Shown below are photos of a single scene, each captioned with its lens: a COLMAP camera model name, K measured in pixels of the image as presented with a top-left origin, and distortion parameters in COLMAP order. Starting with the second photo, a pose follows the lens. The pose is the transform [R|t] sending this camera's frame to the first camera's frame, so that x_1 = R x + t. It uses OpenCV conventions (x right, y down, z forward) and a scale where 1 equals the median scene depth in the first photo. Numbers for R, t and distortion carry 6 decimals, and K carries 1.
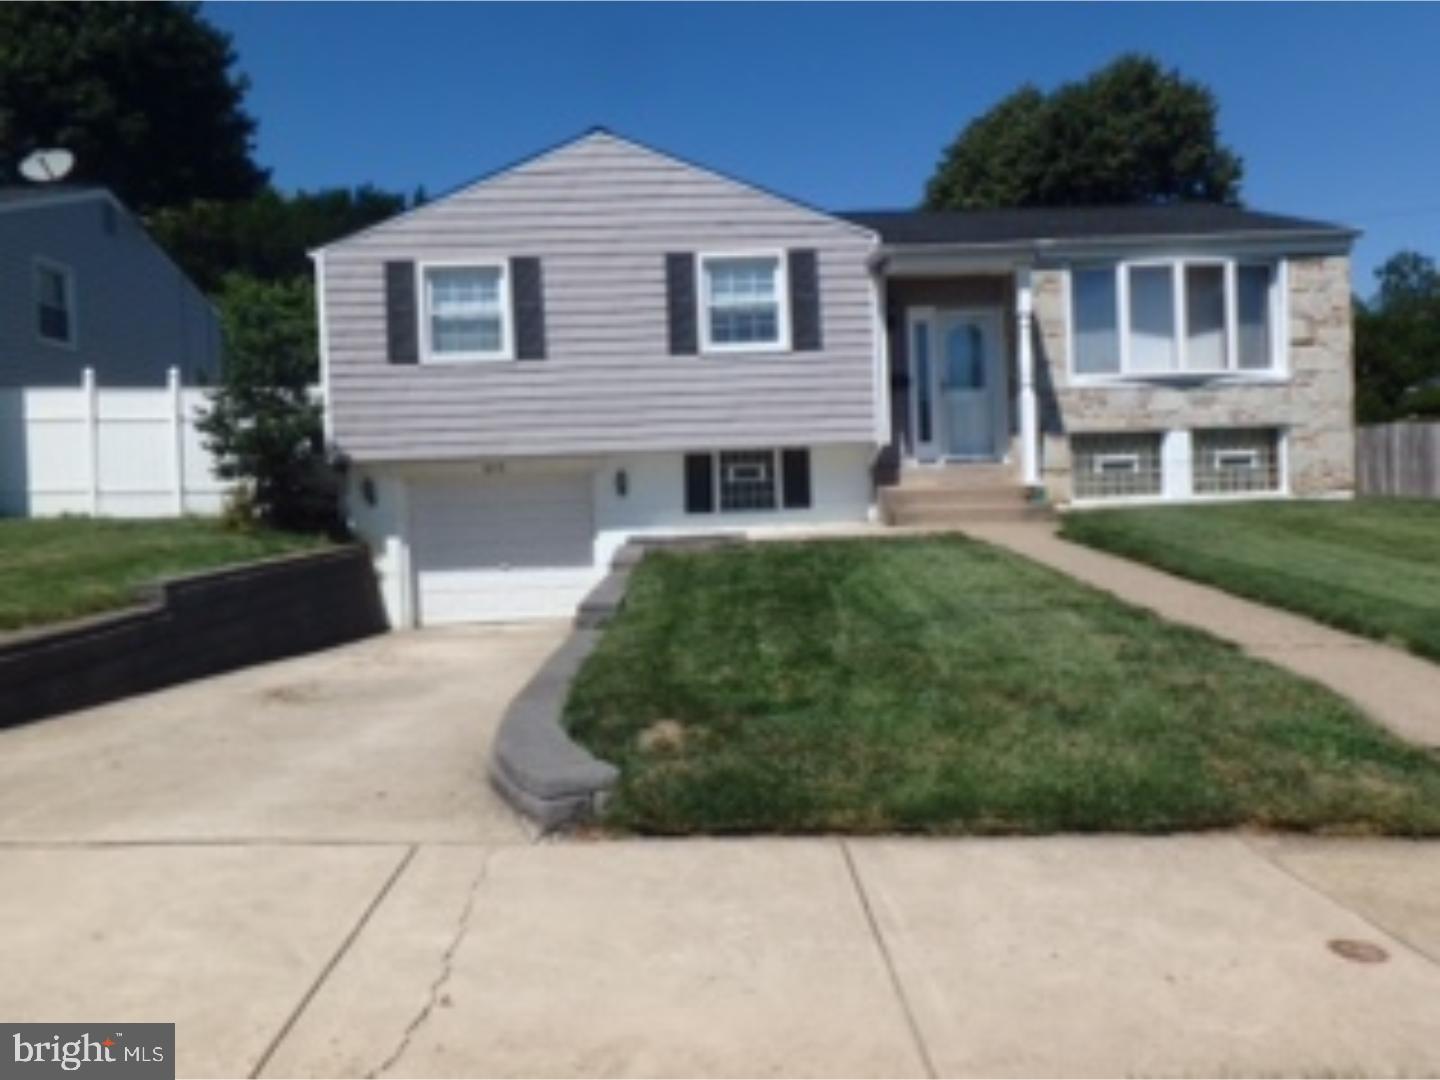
lens RADIAL K [[1069.3, 0, 720.0], [0, 1069.3, 540.0], [0, 0, 1]] dist [-0.009206, -0.006072]
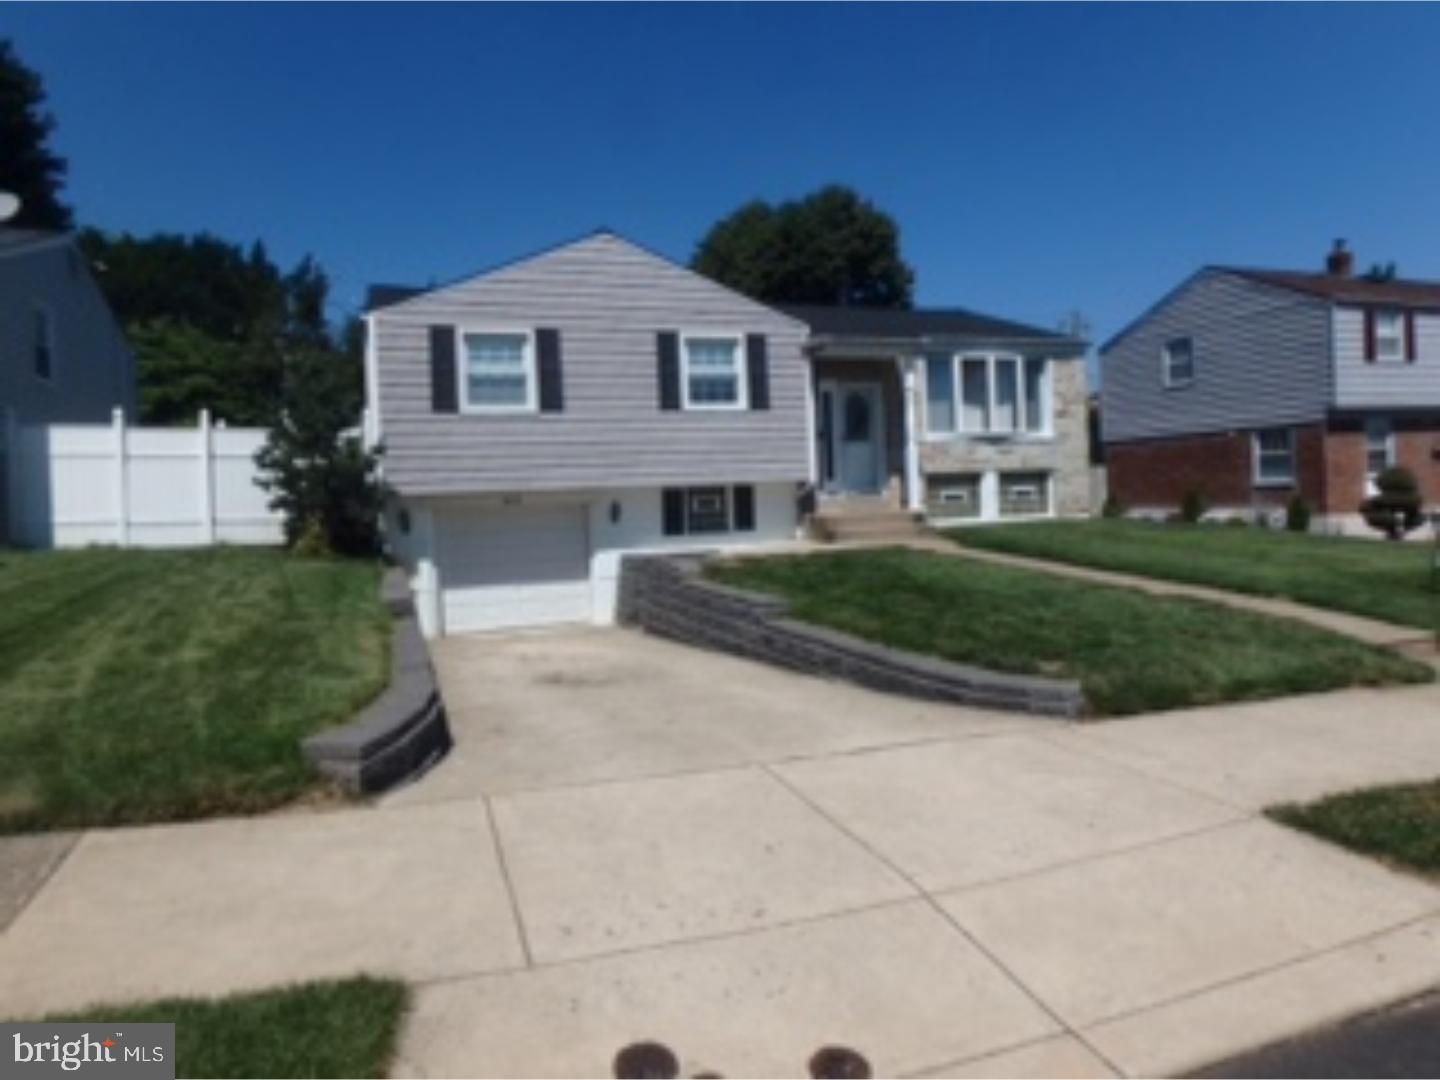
lens RADIAL K [[914.5, 0, 720.0], [0, 914.5, 540.0], [0, 0, 1]] dist [-0.021896, 0.005836]
pose [[0.947345, -0.016491, 0.319790, -0.317829], [0.022647, 0.999623, -0.015541, -0.001190], [-0.319413, 0.021965, 0.947361, -0.048447]]
